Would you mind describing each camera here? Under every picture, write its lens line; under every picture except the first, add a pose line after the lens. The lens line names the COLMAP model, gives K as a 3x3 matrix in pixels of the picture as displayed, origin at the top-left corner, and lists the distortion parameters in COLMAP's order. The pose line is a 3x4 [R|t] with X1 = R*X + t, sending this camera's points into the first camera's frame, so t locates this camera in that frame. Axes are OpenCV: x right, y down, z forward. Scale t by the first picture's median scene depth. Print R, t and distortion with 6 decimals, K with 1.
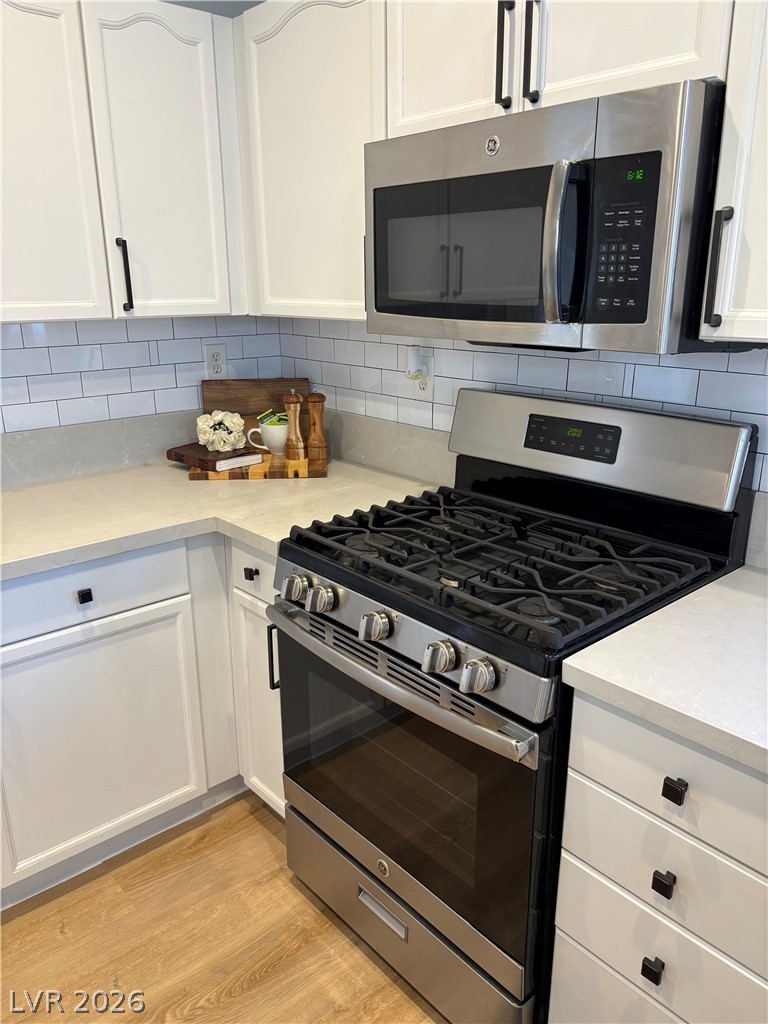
lens RADIAL K [[774.7, 0, 391.7], [0, 774.7, 513.5], [0, 0, 1]] dist [0.035491, -0.041985]
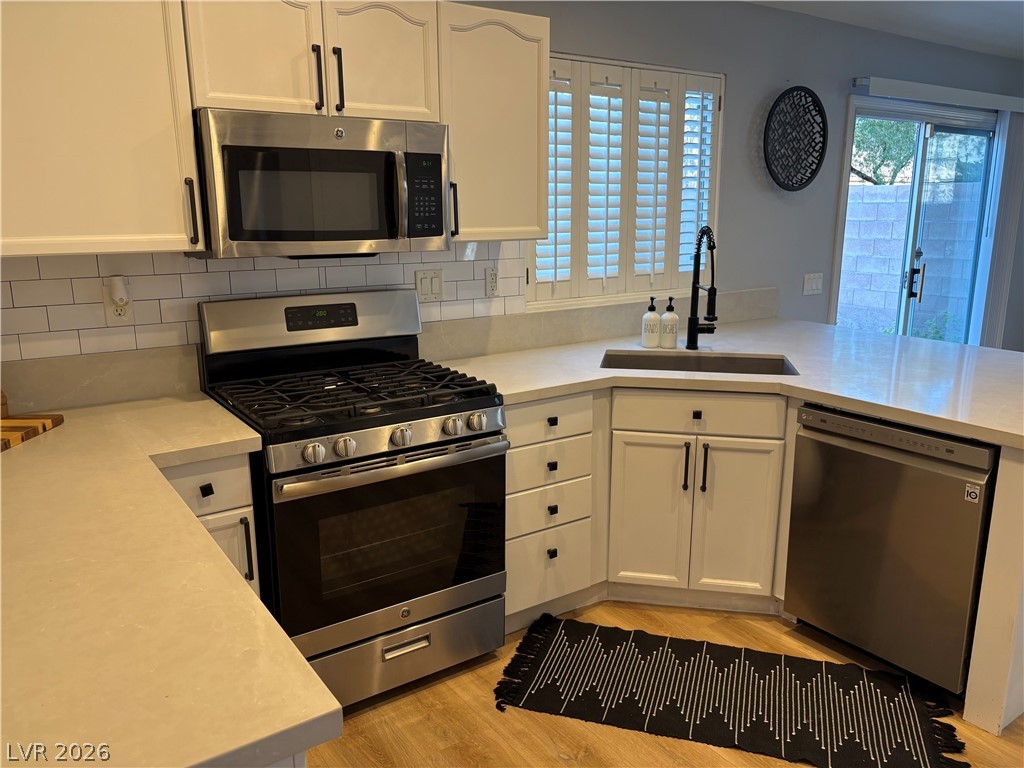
lens RADIAL K [[774.7, 0, 510.4], [0, 774.7, 376.8], [0, 0, 1]] dist [0.035491, -0.041985]
pose [[0.126799, -0.207276, 0.970030, -1.259377], [0.289467, 0.943089, 0.163681, -0.134305], [-0.948752, 0.260037, 0.179582, 0.428412]]
